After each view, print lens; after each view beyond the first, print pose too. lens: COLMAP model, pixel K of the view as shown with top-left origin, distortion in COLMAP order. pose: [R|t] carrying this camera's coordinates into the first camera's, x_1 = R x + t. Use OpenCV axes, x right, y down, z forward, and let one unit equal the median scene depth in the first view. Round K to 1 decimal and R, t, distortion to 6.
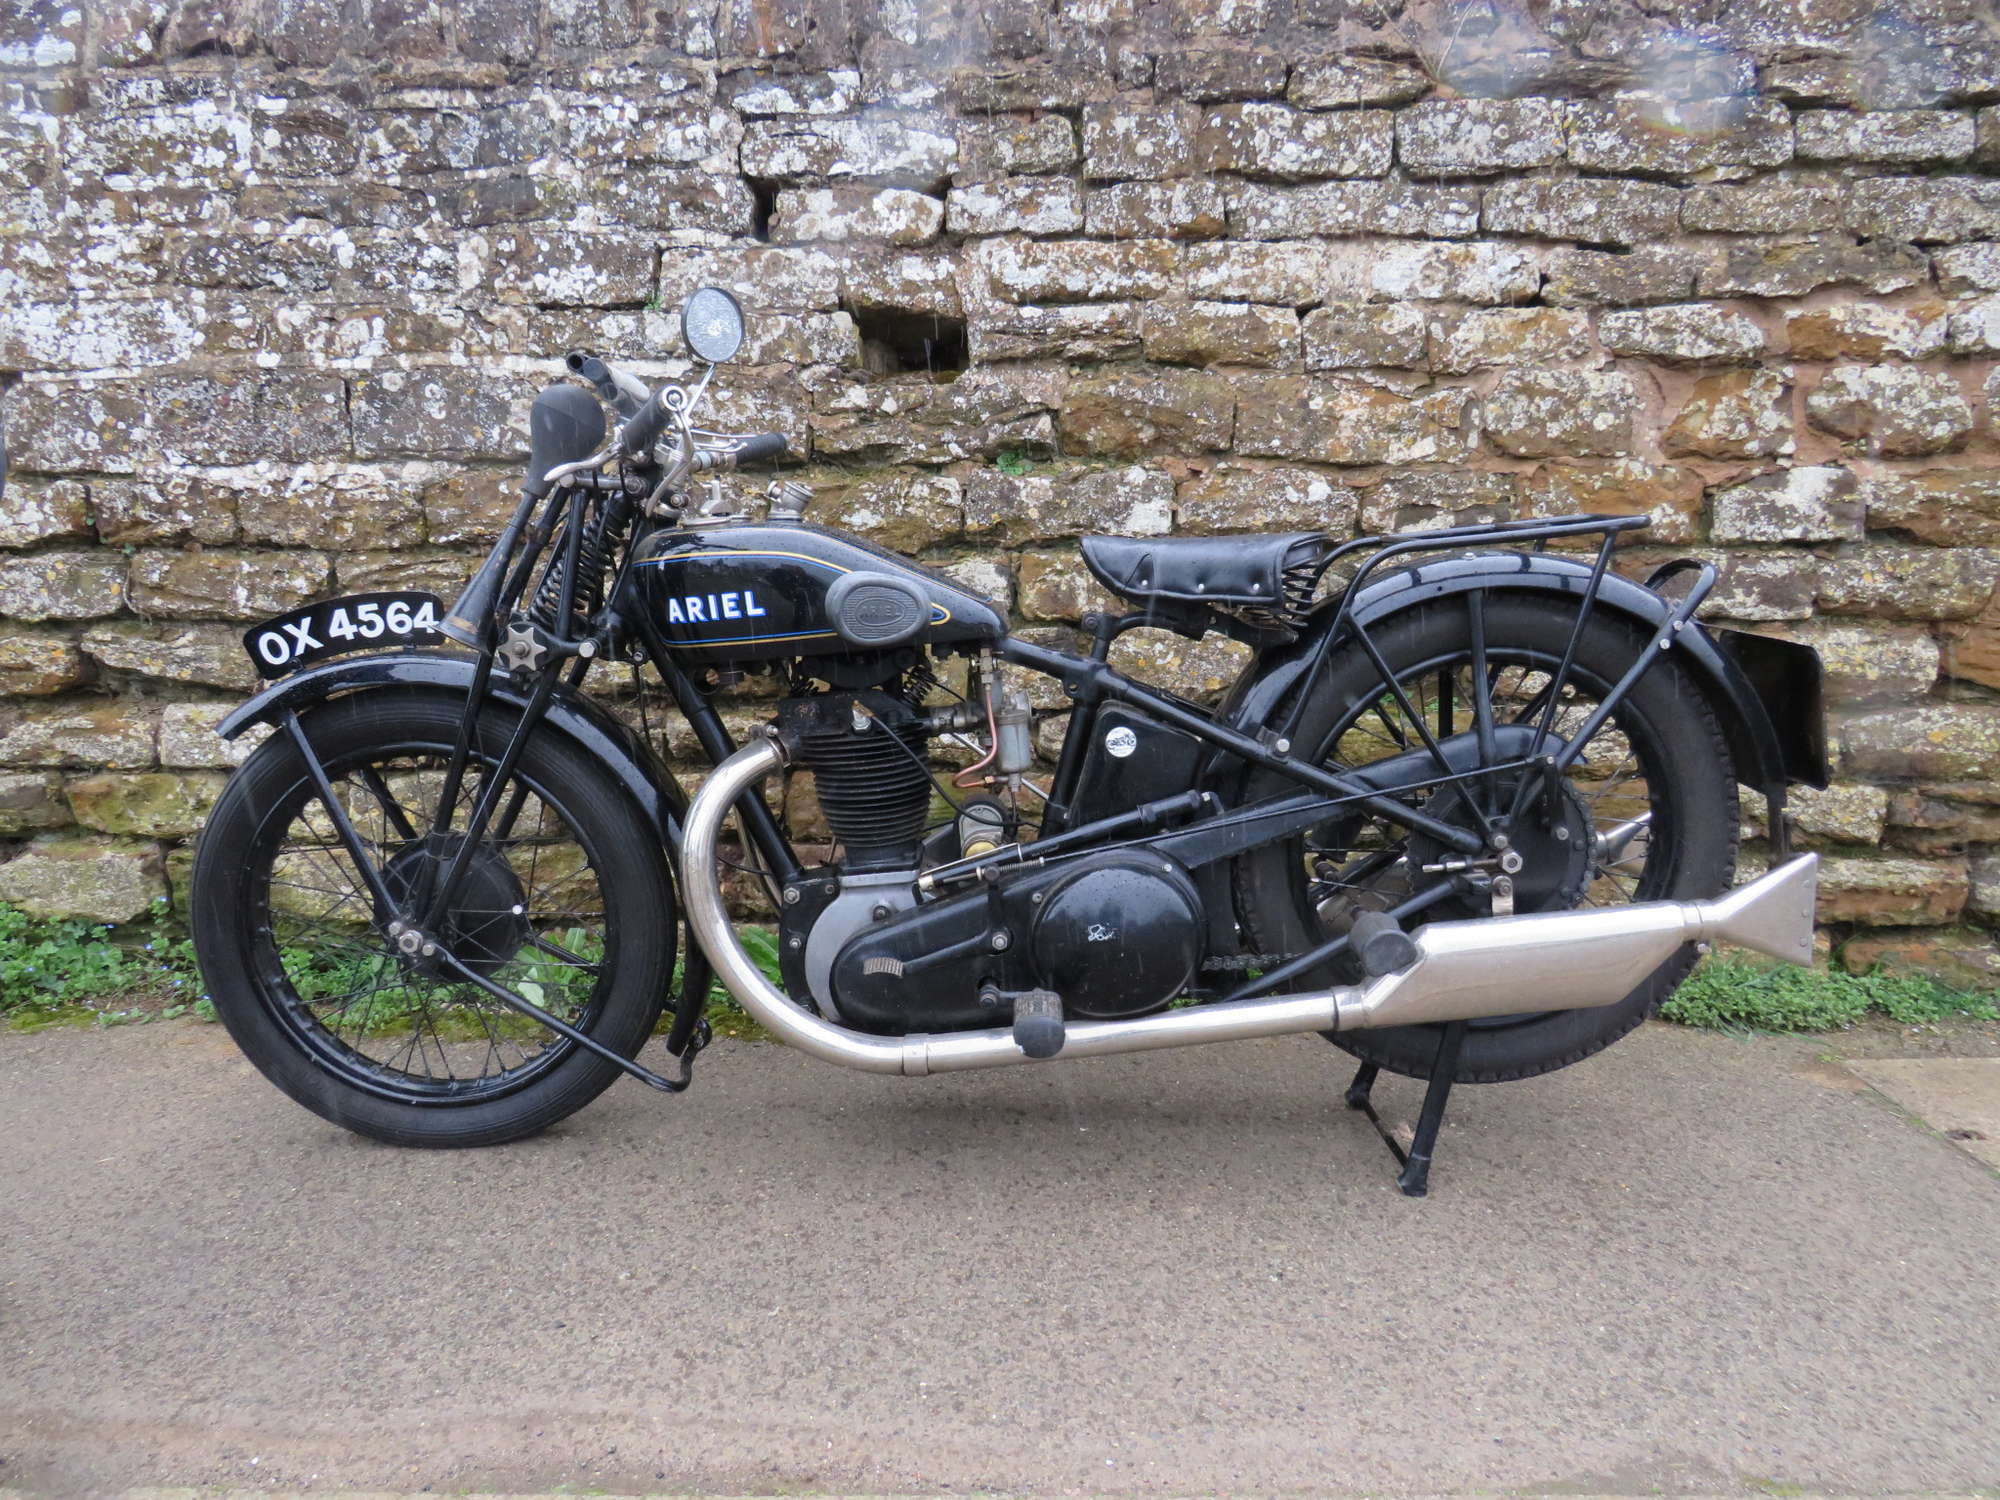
lens RADIAL K [[1387.1, 0, 1015.3], [0, 1387.1, 748.9], [0, 0, 1]] dist [-0.043290, 0.002416]
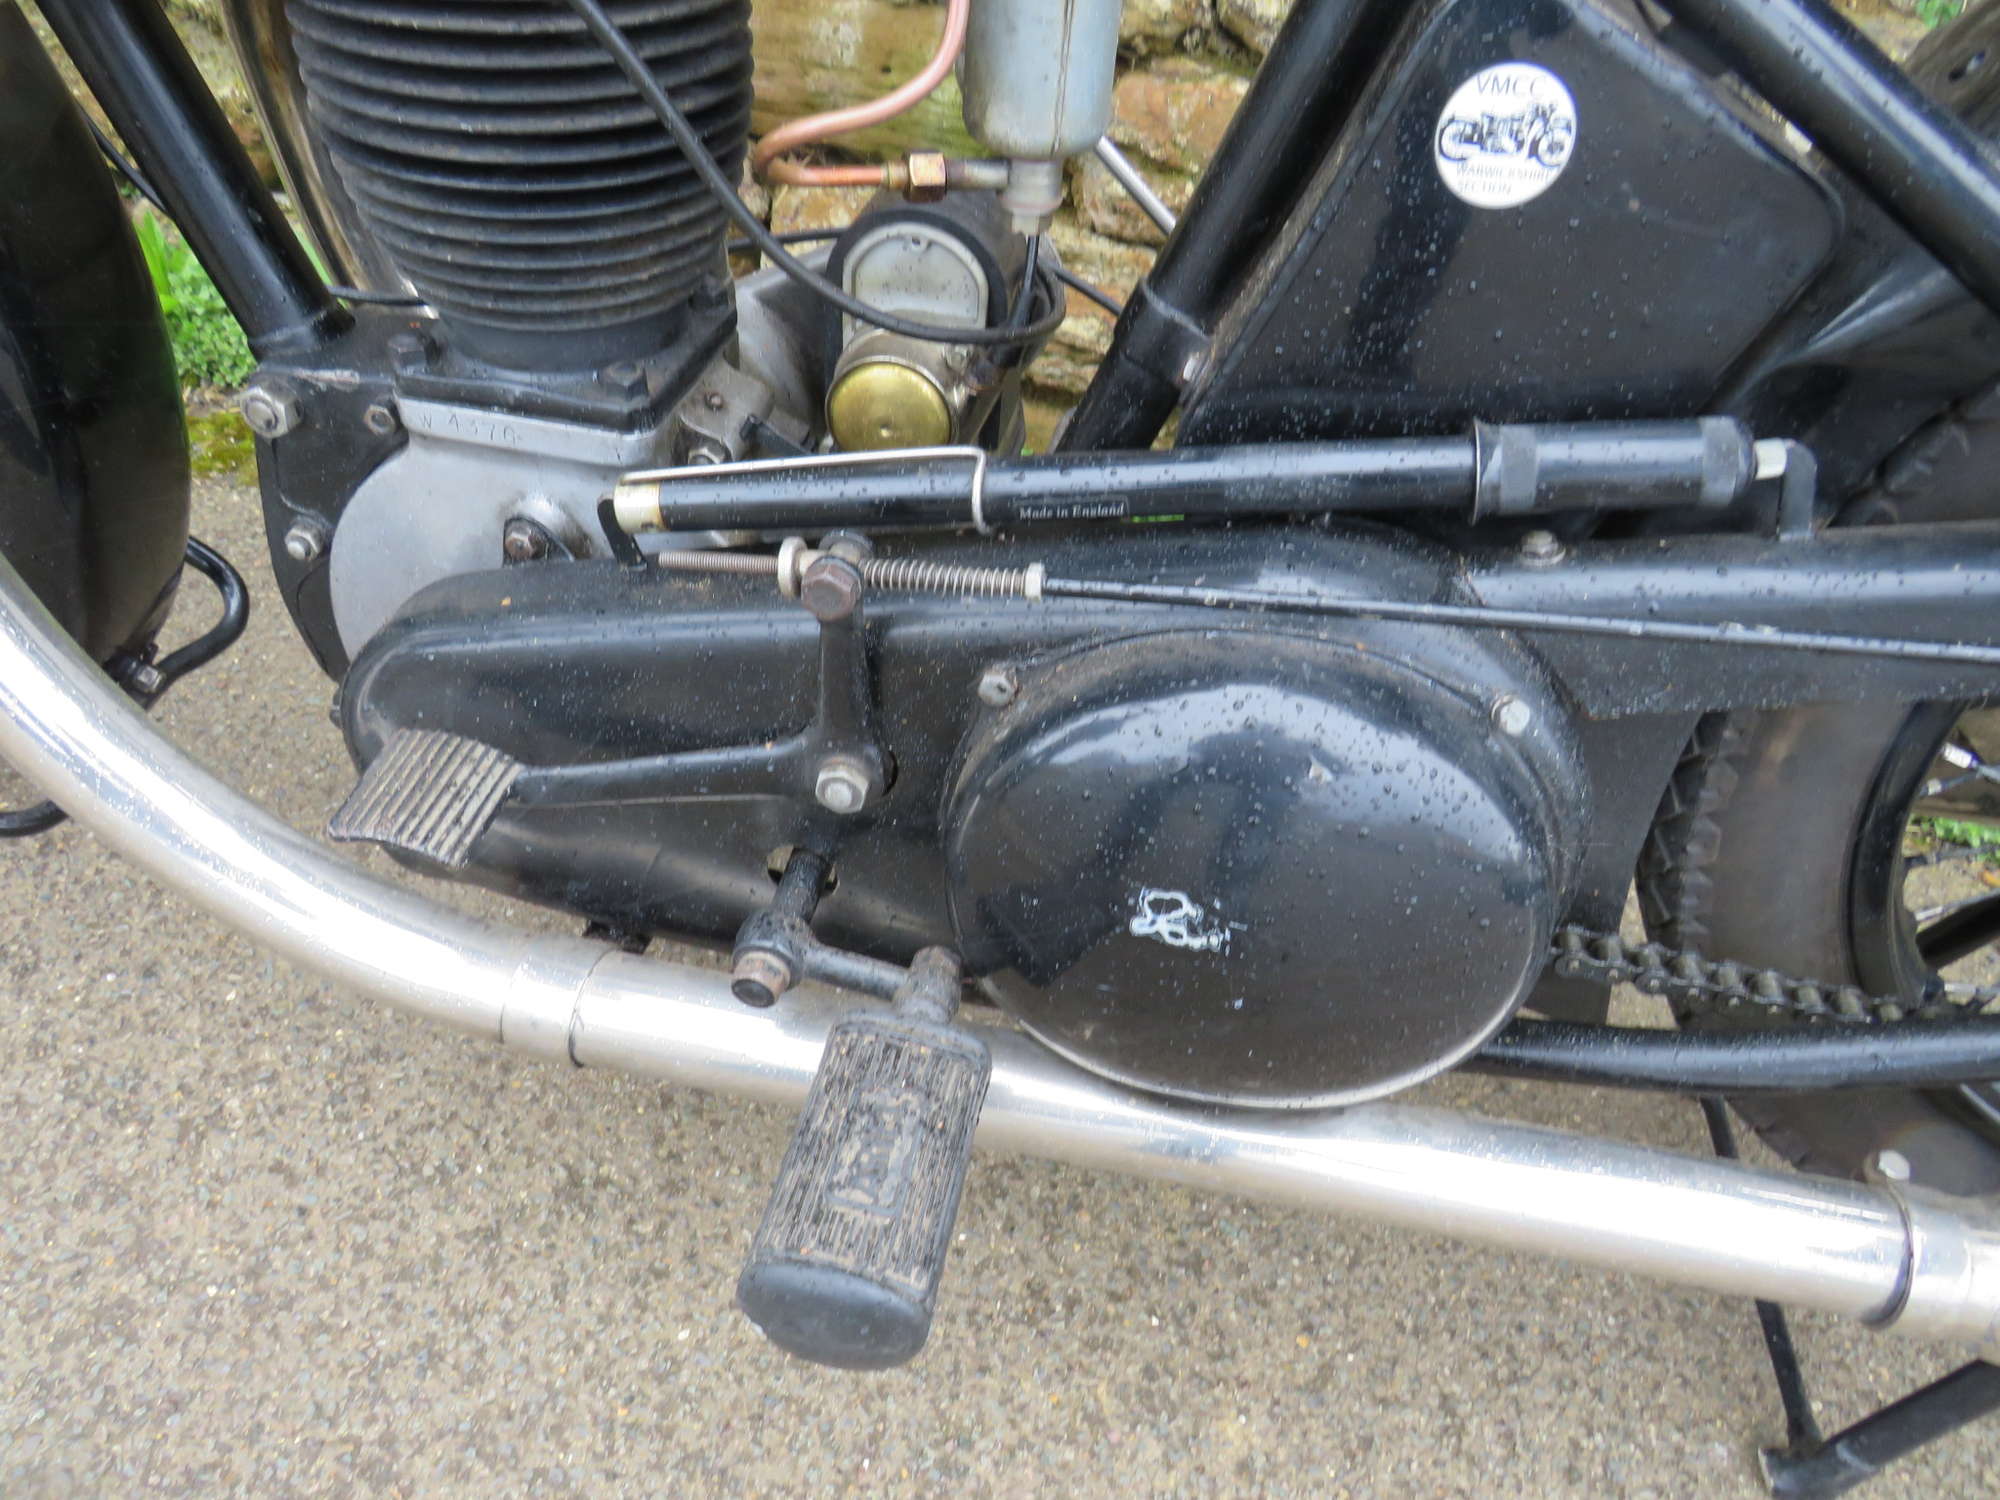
lens RADIAL K [[1401.0, 0, 1000.0], [0, 1401.0, 750.0], [0, 0, 1]] dist [-0.032667, 0.006199]
pose [[0.970473, 0.238562, -0.035635, 0.021439], [-0.185596, 0.832889, 0.521392, -0.018259], [0.154065, -0.499383, 0.852573, 0.561702]]
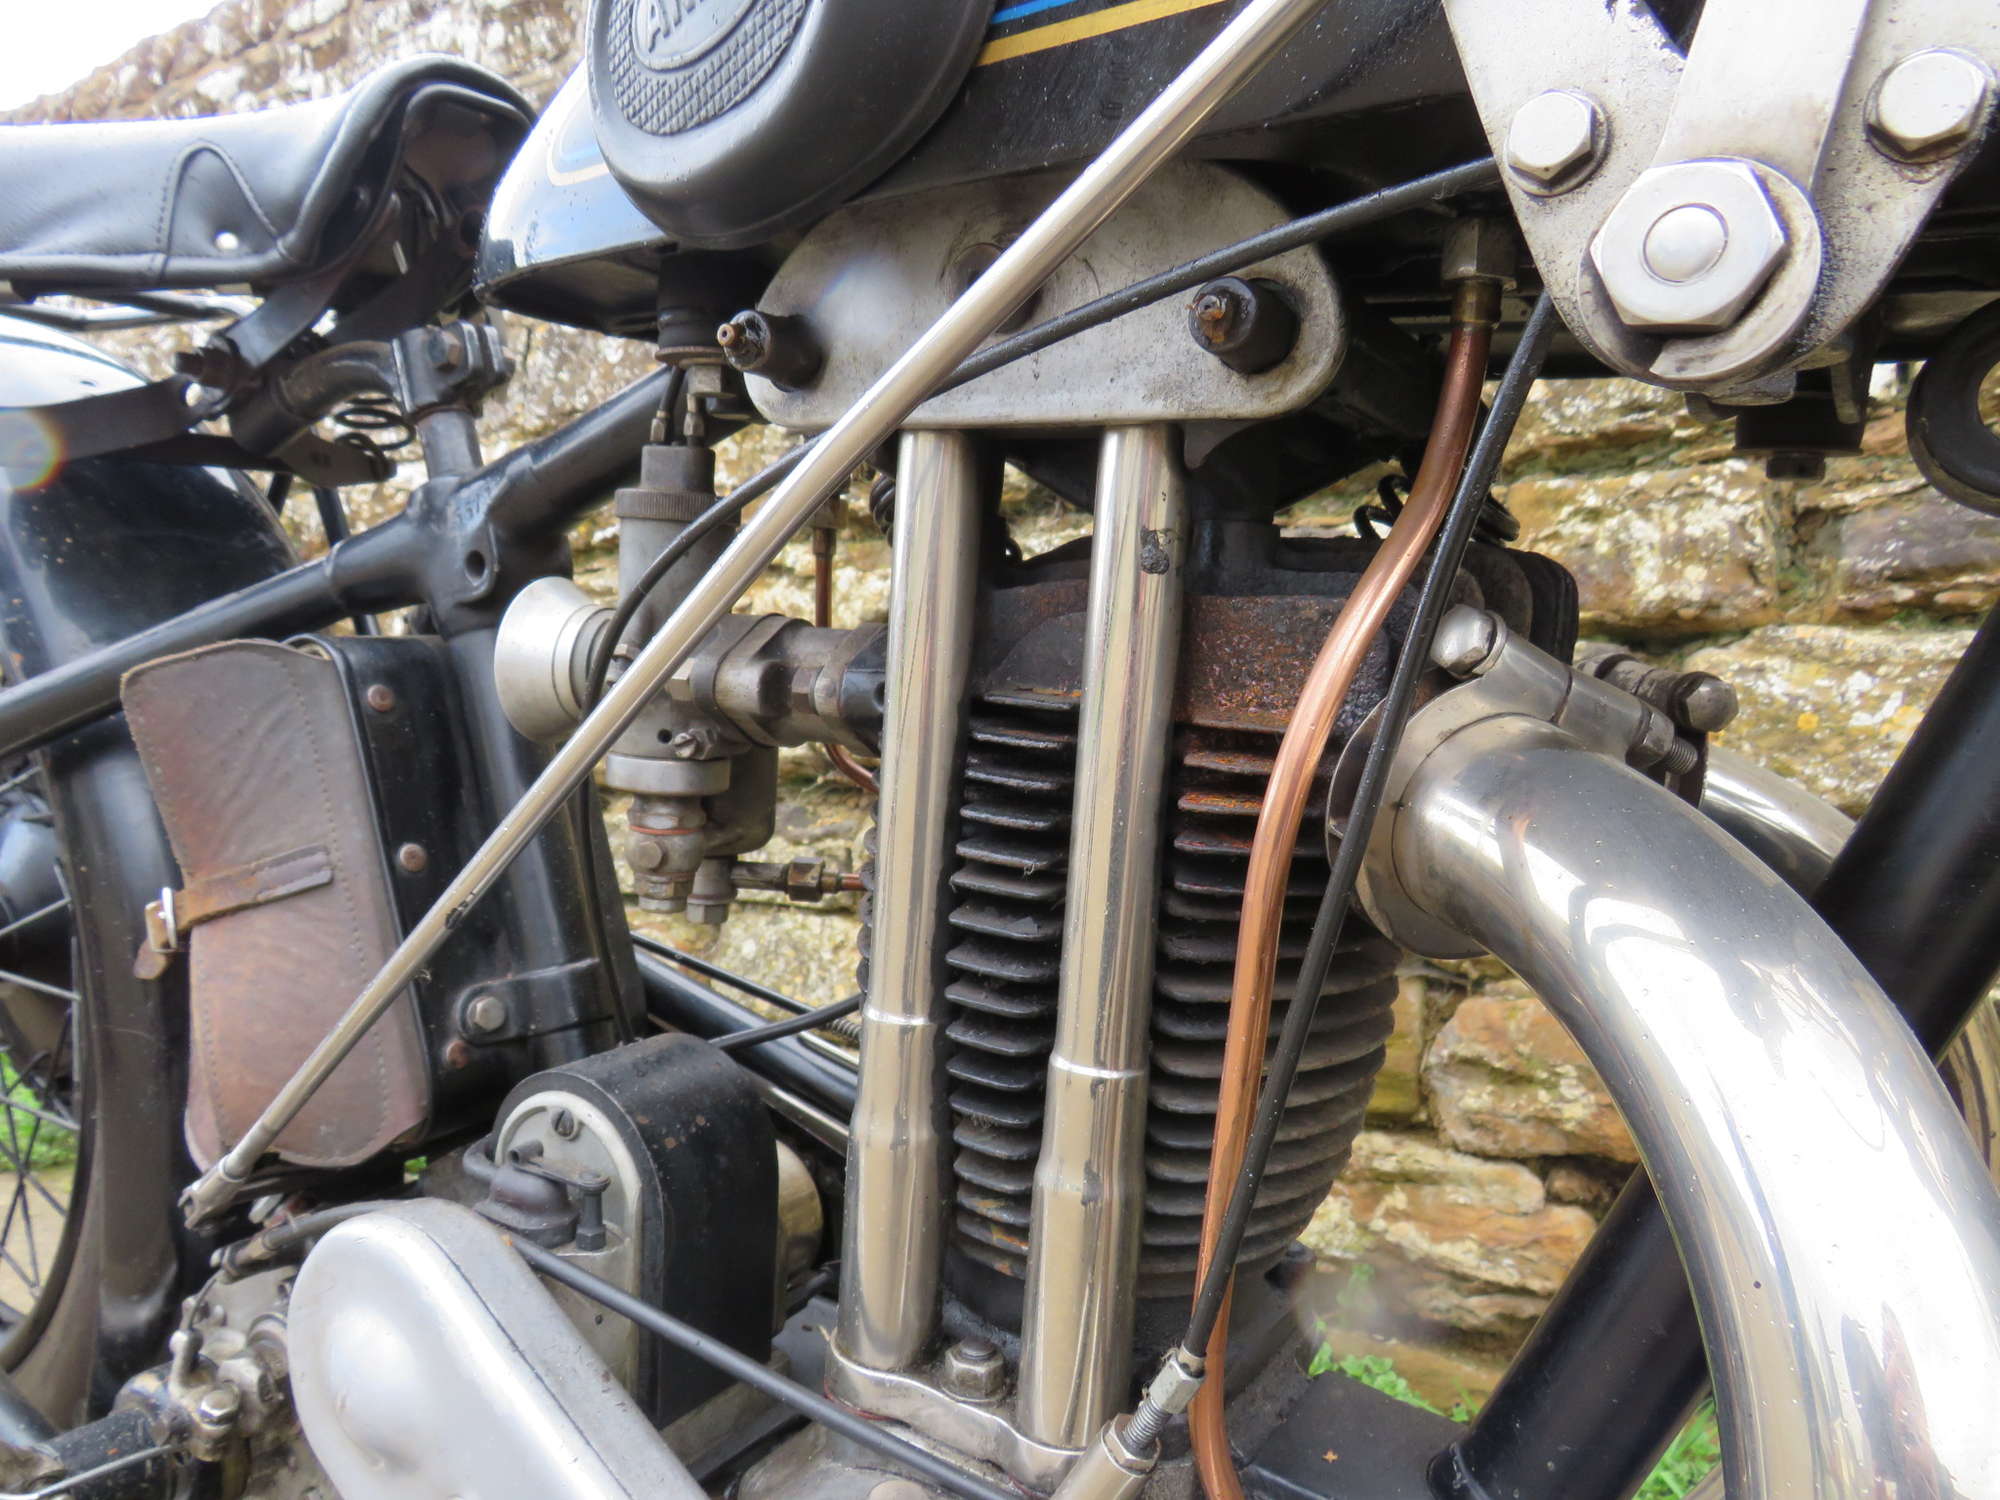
lens RADIAL K [[1410.0, 0, 999.2], [0, 1410.0, 752.5], [0, 0, 1]] dist [-0.039753, 0.028223]
pose [[0.851457, 0.012283, -0.524281, 0.105680], [-0.112060, 0.980897, -0.159011, 0.036410], [0.512313, 0.194142, 0.836567, 0.561814]]
